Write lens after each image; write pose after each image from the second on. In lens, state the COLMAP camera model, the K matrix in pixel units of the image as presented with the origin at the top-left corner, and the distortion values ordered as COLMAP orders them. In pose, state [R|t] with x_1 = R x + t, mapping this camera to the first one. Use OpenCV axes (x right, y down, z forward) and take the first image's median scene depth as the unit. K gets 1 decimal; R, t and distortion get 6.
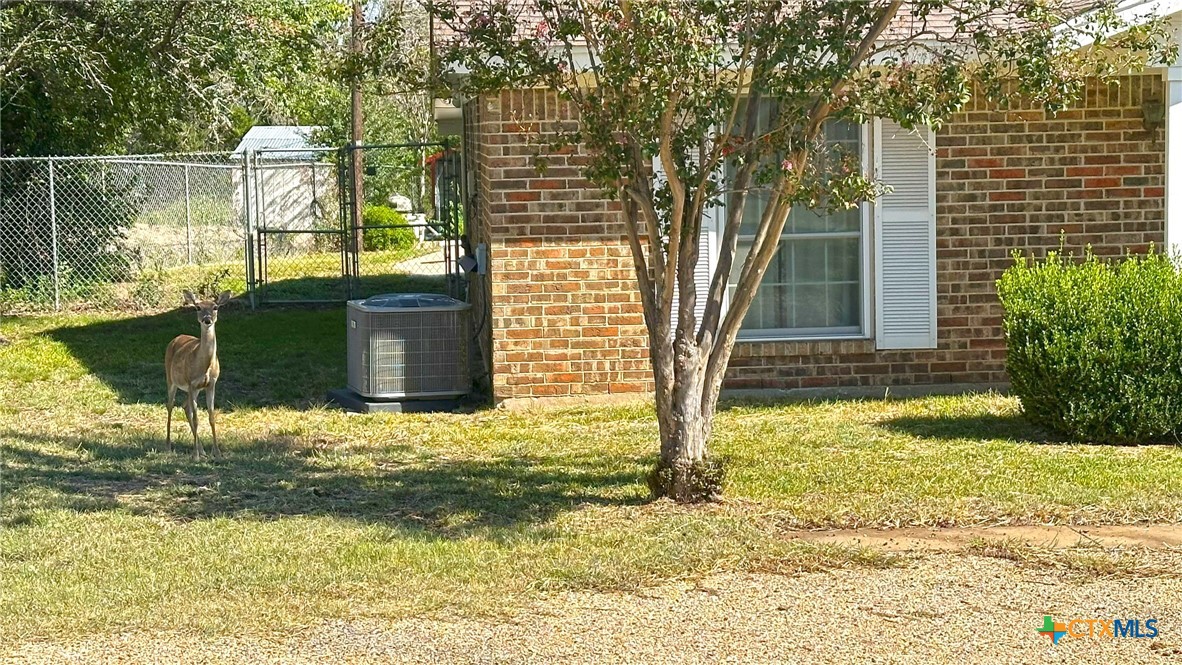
lens RADIAL K [[2339.2, 0, 589.9], [0, 2339.2, 330.0], [0, 0, 1]] dist [0.151969, 0.000000]
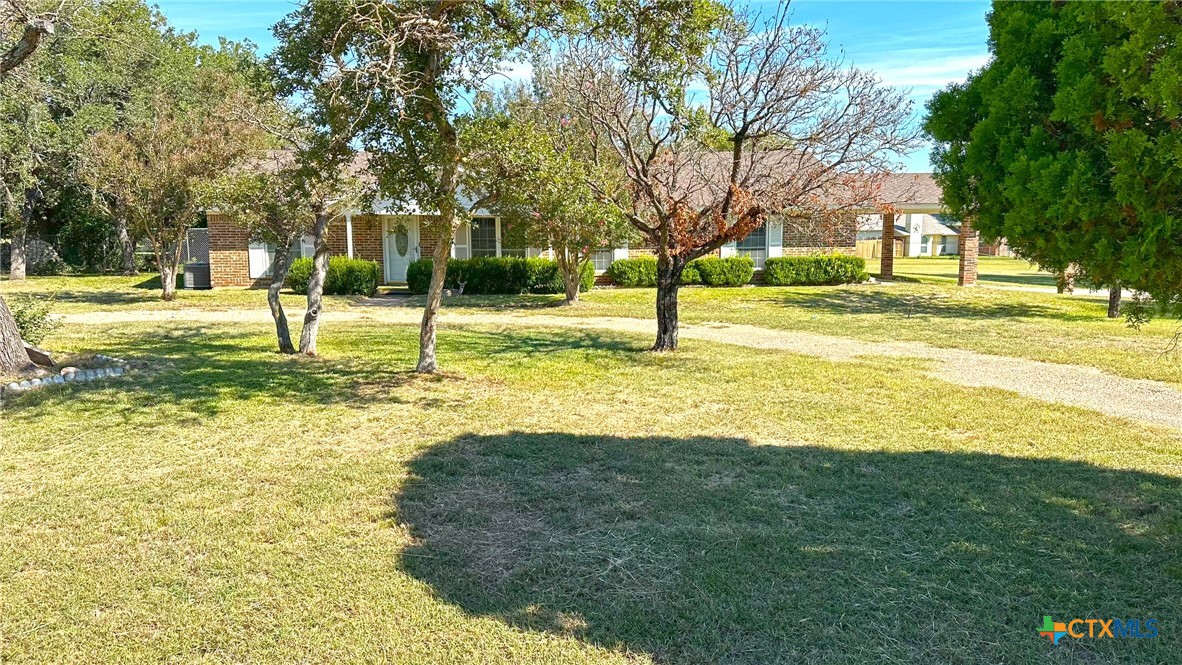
lens RADIAL K [[846.1, 0, 601.7], [0, 846.1, 330.6], [0, 0, 1]] dist [0.065940, -0.001944]
pose [[0.999664, 0.013998, 0.021797, 0.645340], [-0.015430, 0.997635, 0.066982, -0.007287], [-0.020808, -0.067296, 0.997516, -0.595375]]
